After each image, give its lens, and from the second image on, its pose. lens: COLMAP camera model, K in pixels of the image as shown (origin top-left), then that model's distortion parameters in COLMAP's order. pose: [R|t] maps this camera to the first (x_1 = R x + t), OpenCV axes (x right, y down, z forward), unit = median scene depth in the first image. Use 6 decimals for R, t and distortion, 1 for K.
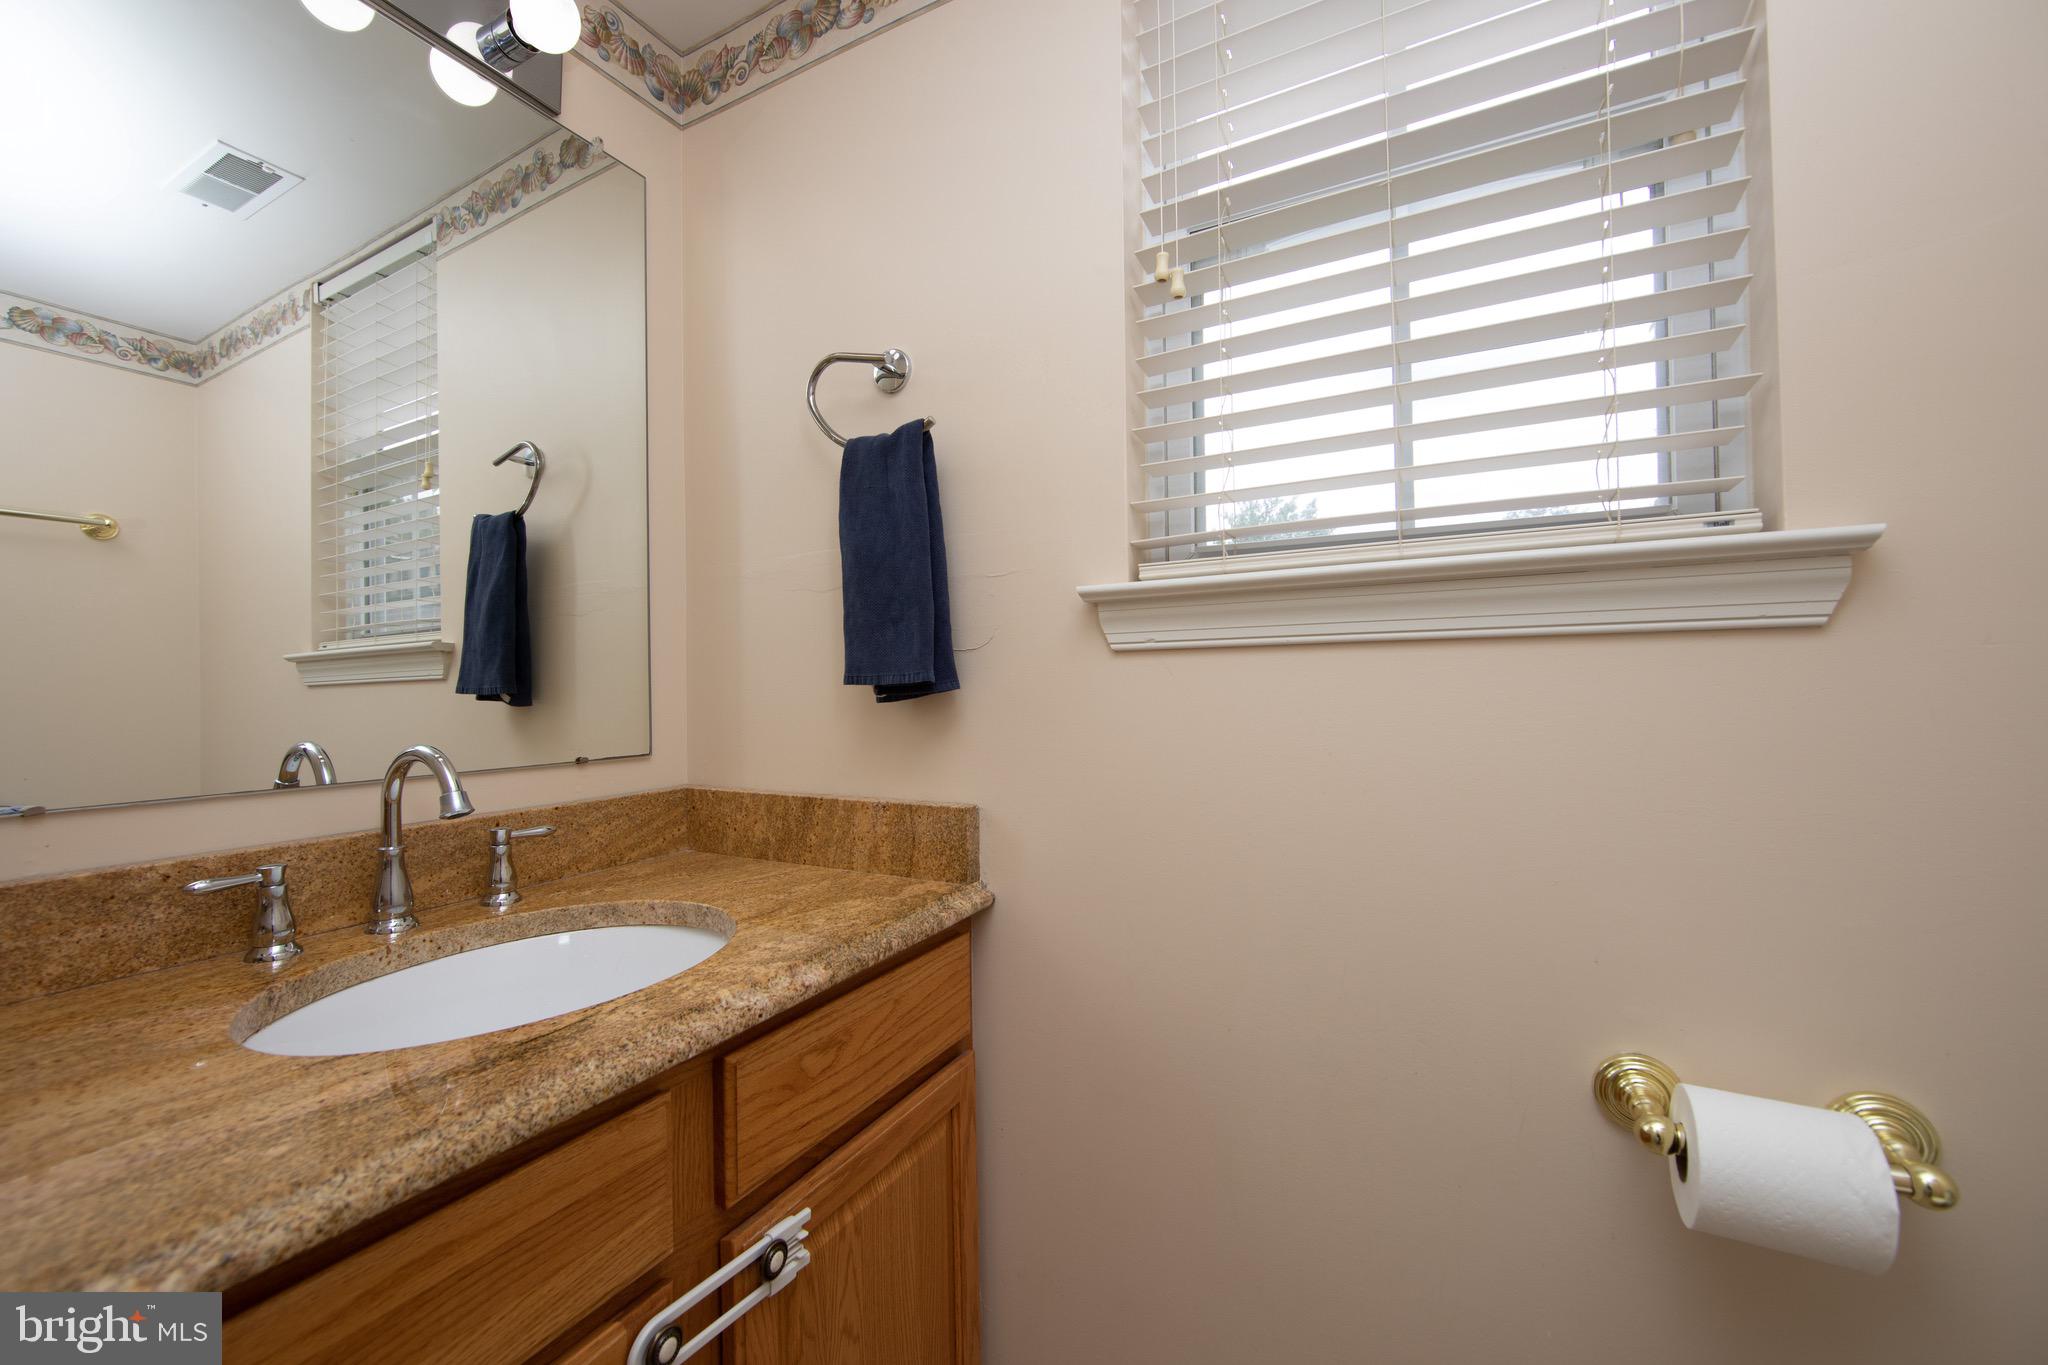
lens RADIAL K [[826.5, 0, 1017.0], [0, 826.5, 671.9], [0, 0, 1]] dist [-0.005536, 0.000087]
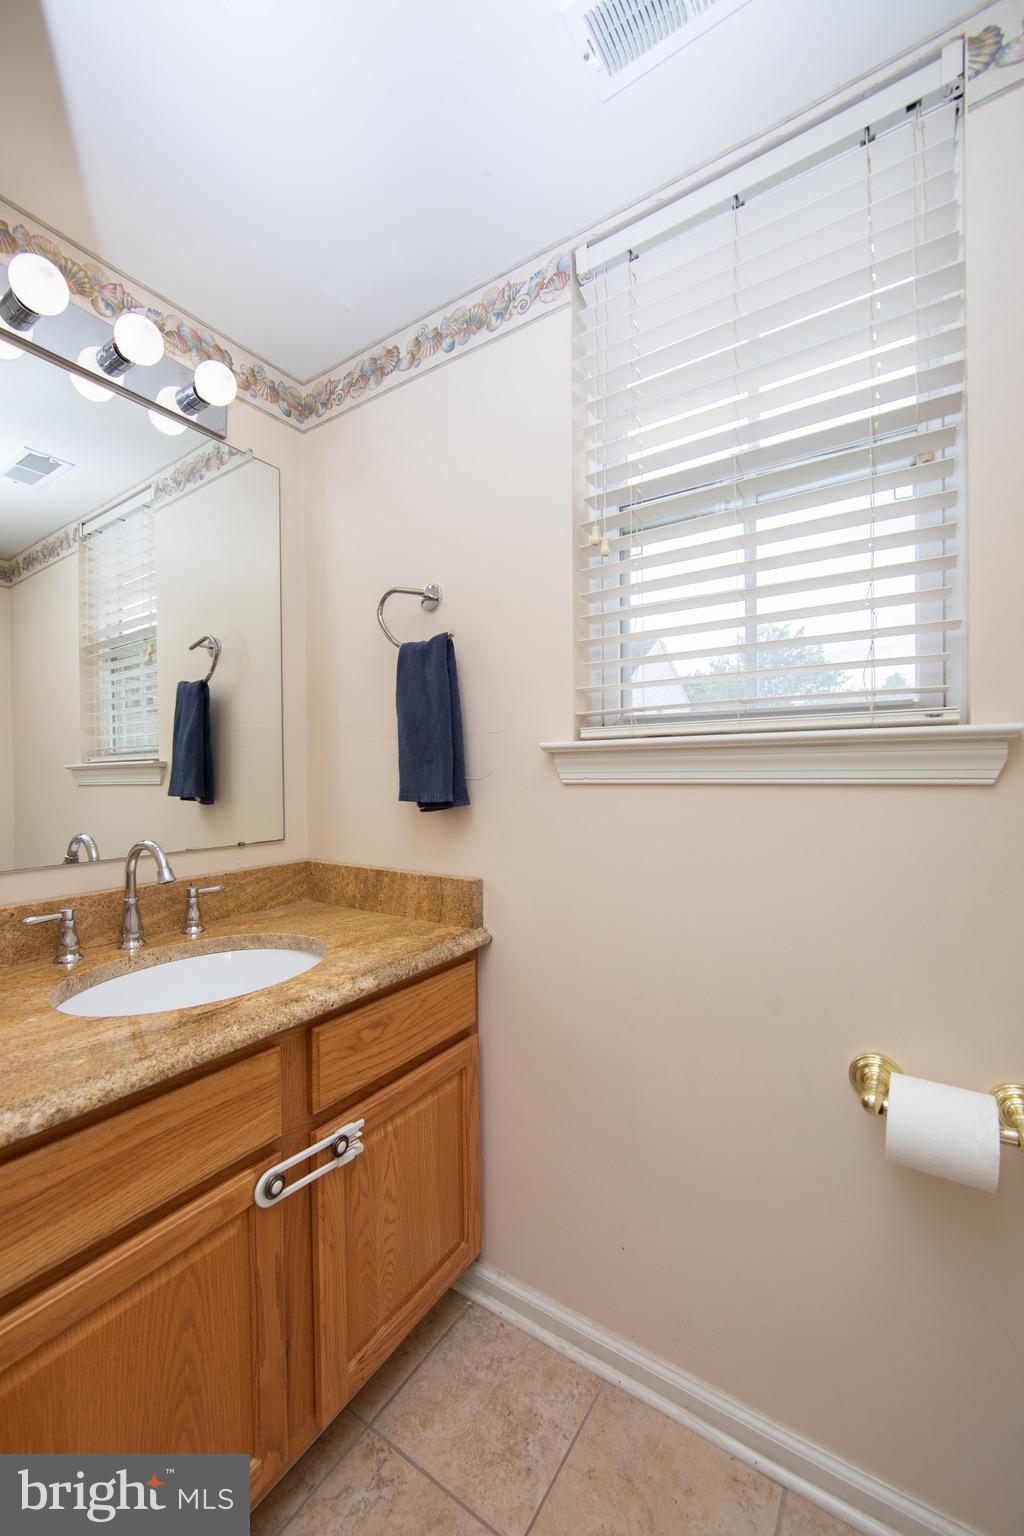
lens RADIAL K [[619.9, 0, 511.2], [0, 619.9, 772.8], [0, 0, 1]] dist [-0.005536, 0.000087]
pose [[0.995438, 0.006048, -0.095224, 0.129370], [-0.004065, 0.999771, 0.021008, -0.070344], [0.095329, -0.020525, 0.995234, -0.172917]]
